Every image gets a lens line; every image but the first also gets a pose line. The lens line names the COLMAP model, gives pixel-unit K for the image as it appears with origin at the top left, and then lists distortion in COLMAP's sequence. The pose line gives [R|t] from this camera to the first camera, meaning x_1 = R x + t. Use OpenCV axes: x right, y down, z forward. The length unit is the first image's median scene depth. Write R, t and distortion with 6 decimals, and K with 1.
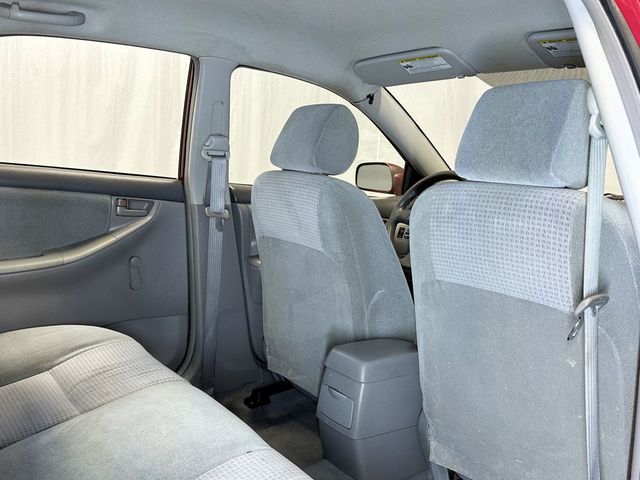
lens RADIAL K [[619.4, 0, 322.3], [0, 619.4, 238.9], [0, 0, 1]] dist [0.174848, -0.421228]
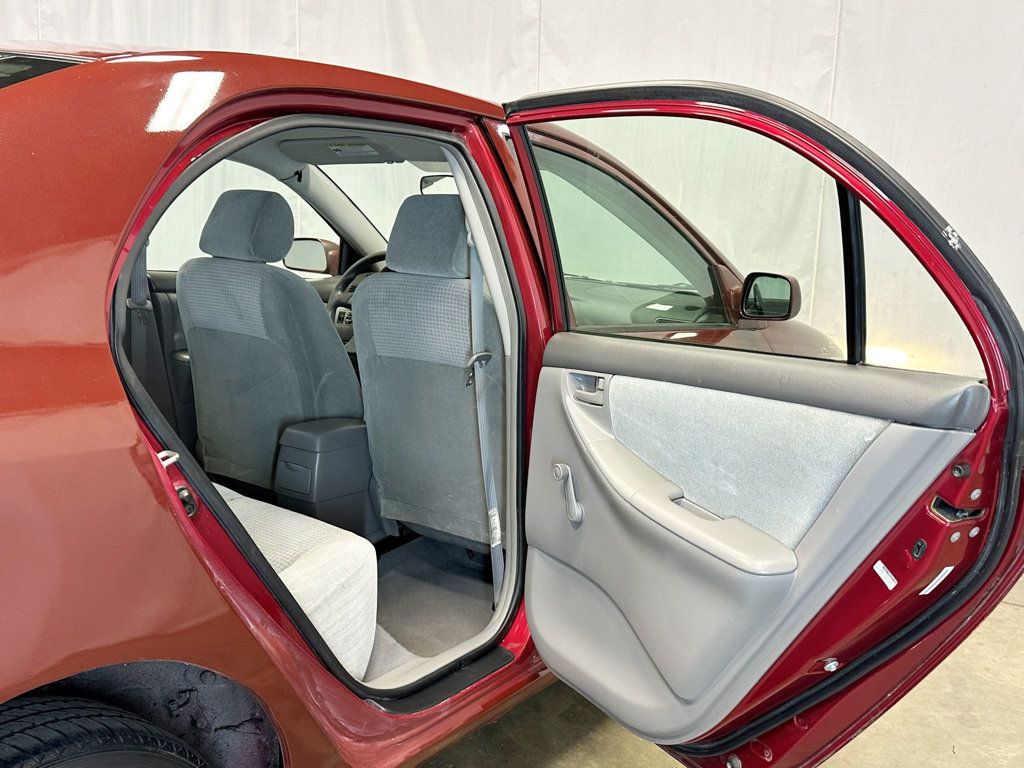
lens RADIAL K [[1026.4, 0, 517.0], [0, 1026.4, 389.1], [0, 0, 1]] dist [0.159160, -0.135842]
pose [[0.953391, -0.068078, 0.293957, -0.105769], [0.050642, 0.996498, 0.066533, 0.009194], [-0.297457, -0.048545, 0.953500, -0.696846]]
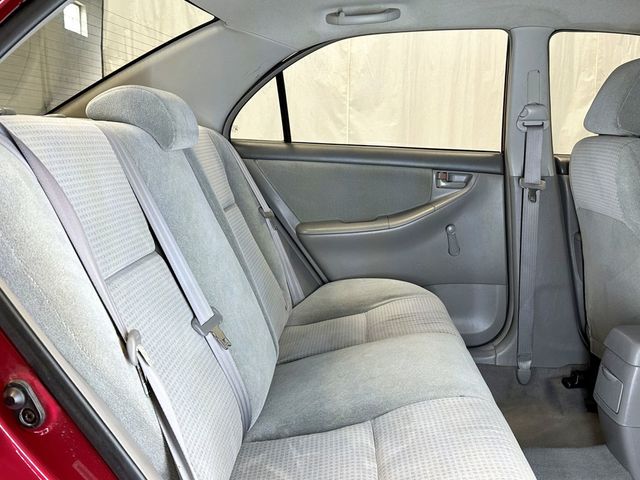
lens RADIAL K [[619.4, 0, 322.3], [0, 619.4, 238.9], [0, 0, 1]] dist [0.174848, -0.421228]
pose [[0.768783, 0.043296, -0.638042, 0.229127], [-0.034641, 0.999060, 0.026055, 0.032821], [0.638571, 0.002072, 0.769560, 0.018962]]
